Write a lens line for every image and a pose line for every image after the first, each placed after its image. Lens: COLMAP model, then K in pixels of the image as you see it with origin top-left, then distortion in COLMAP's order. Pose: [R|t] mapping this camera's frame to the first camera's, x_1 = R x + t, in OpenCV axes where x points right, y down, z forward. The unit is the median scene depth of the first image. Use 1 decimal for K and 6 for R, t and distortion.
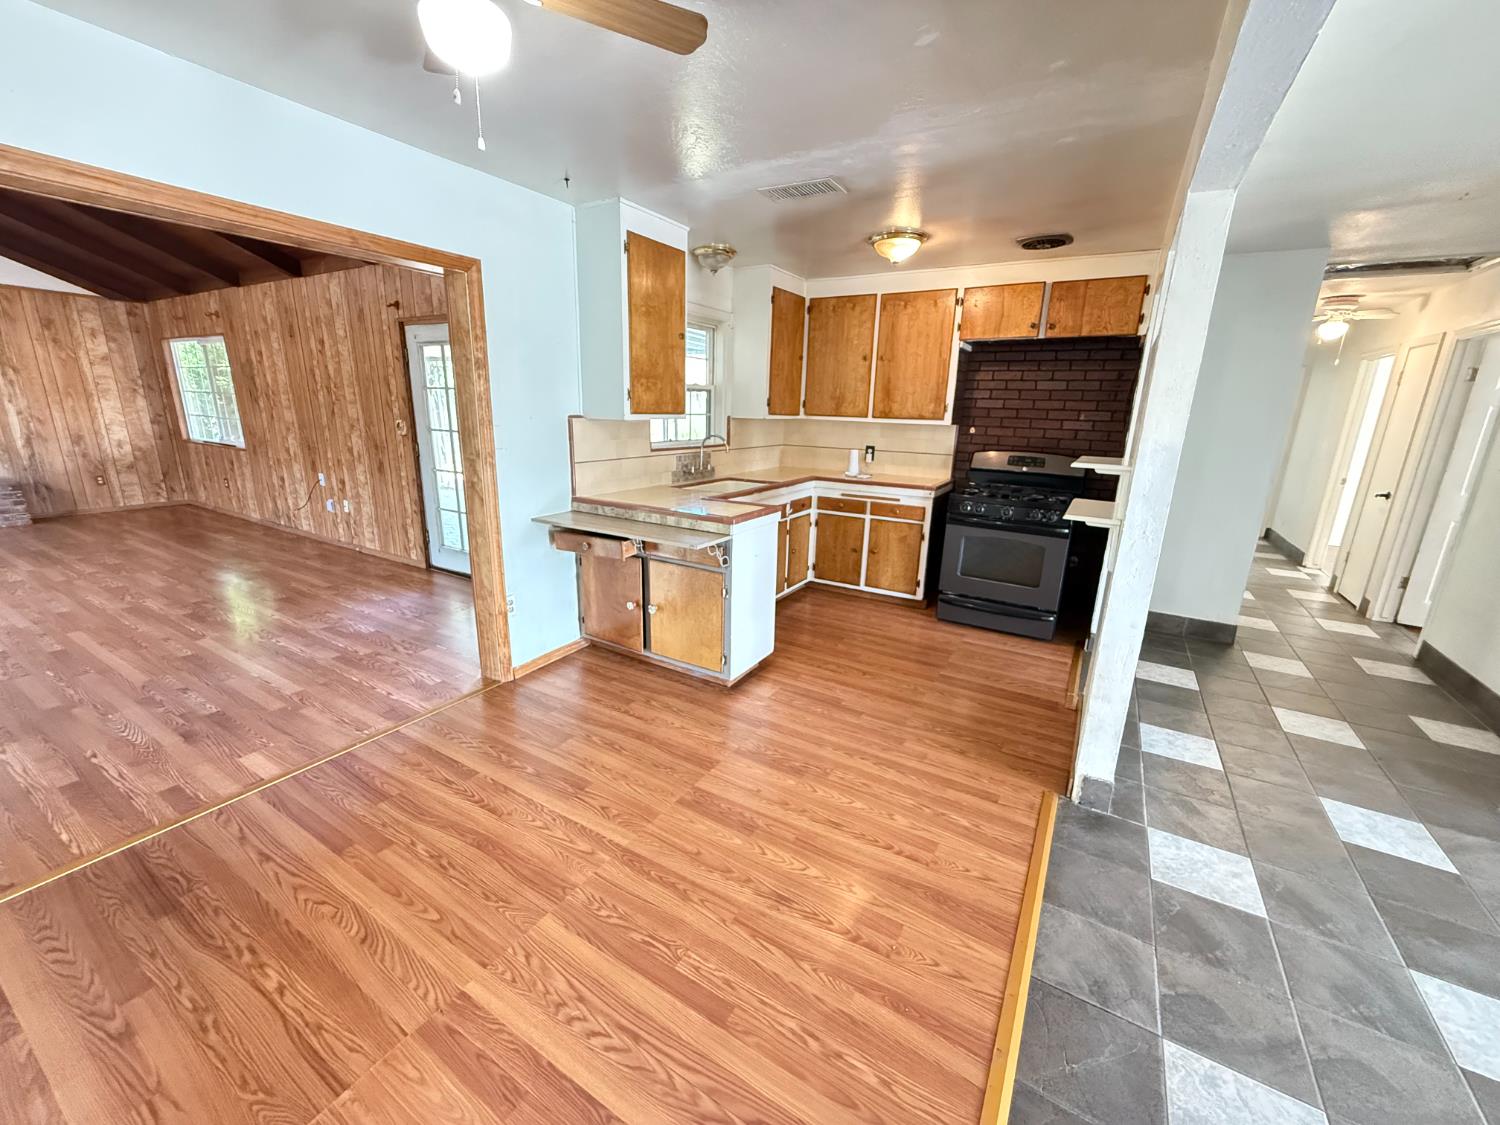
lens RADIAL K [[597.0, 0, 745.9], [0, 597.0, 563.4], [0, 0, 1]] dist [-0.000222, 0.000103]
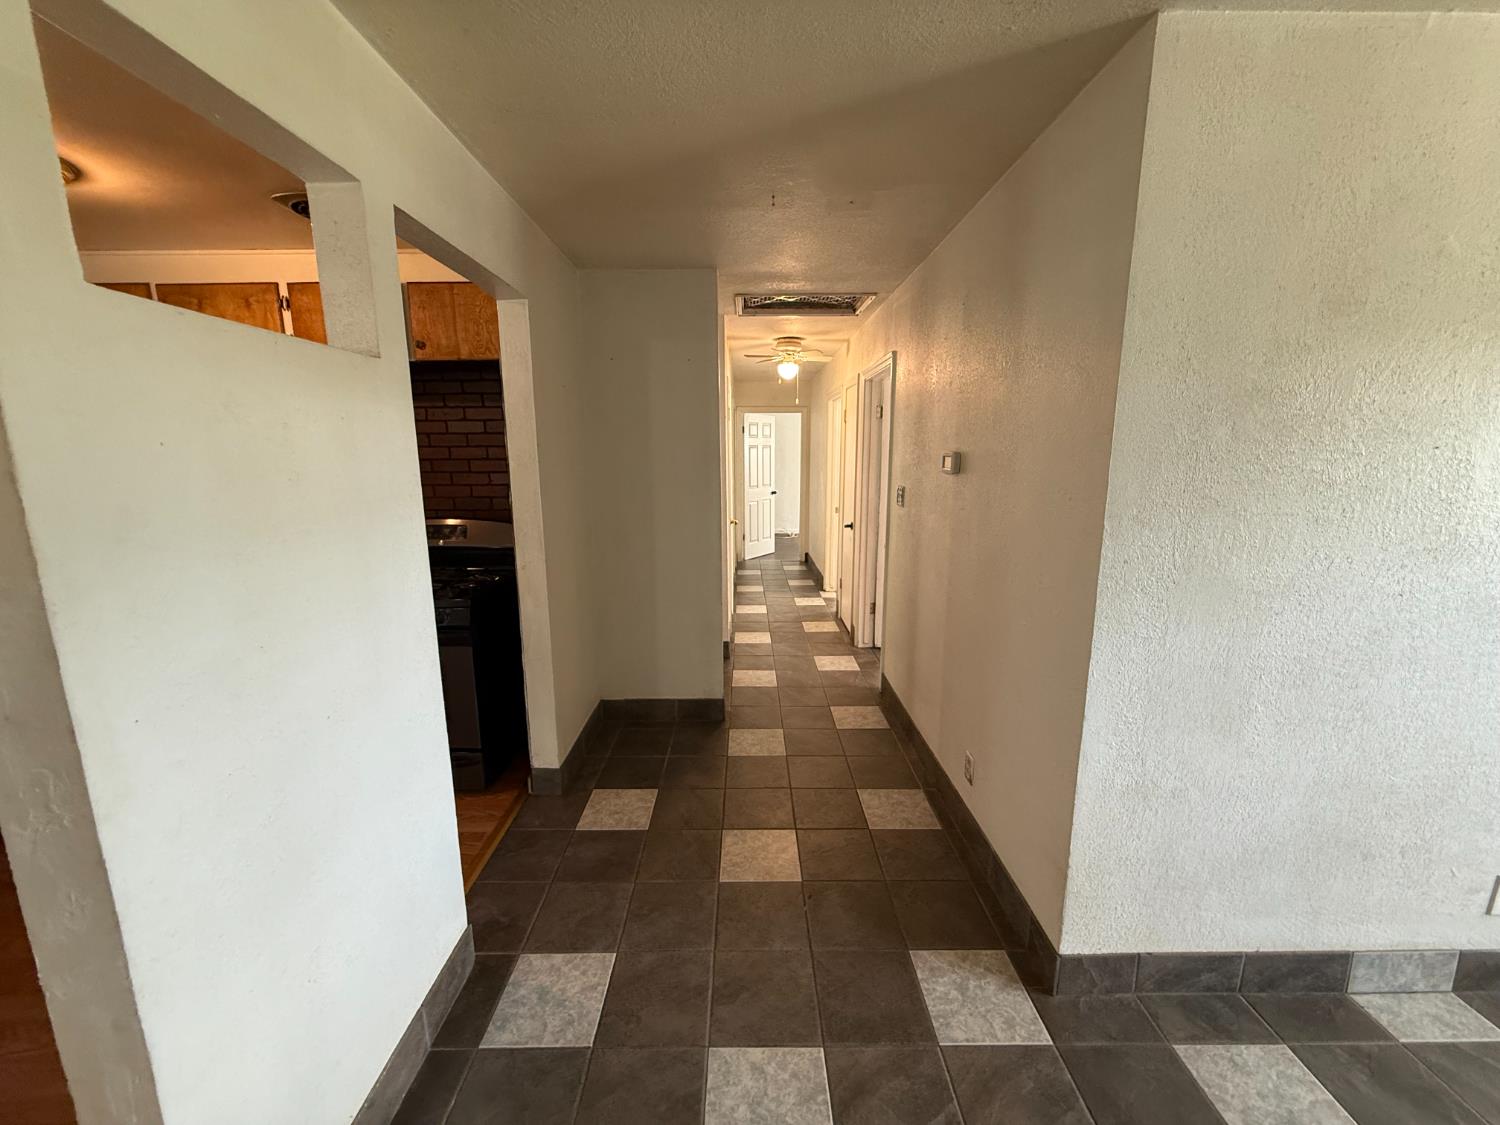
lens RADIAL K [[597.0, 0, 745.9], [0, 597.0, 563.4], [0, 0, 1]] dist [-0.000222, 0.000103]
pose [[0.855088, -0.127595, 0.502538, 0.513732], [0.160437, 0.986791, -0.022442, -0.074031], [-0.493037, 0.099816, 0.864264, 0.259055]]
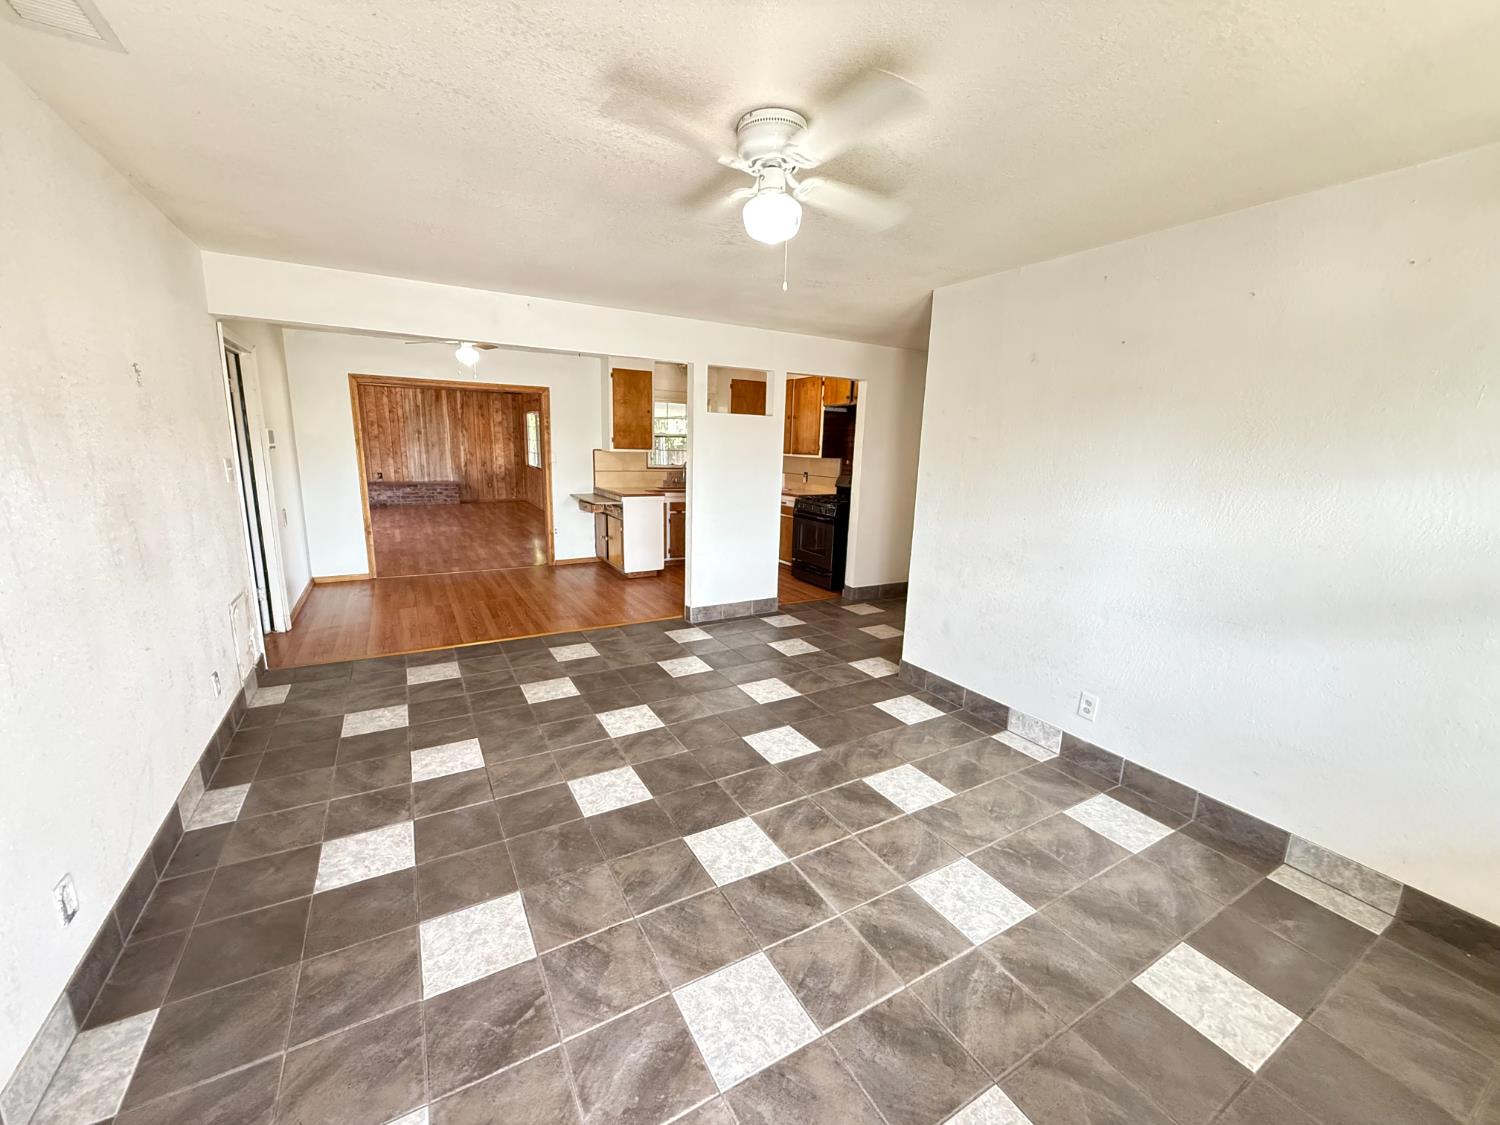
lens RADIAL K [[597.0, 0, 745.9], [0, 597.0, 563.4], [0, 0, 1]] dist [-0.000222, 0.000103]
pose [[0.874199, 0.094884, -0.476208, 1.203400], [-0.130304, 0.990591, -0.041831, 0.174790], [0.467758, 0.098621, 0.878337, -0.583085]]
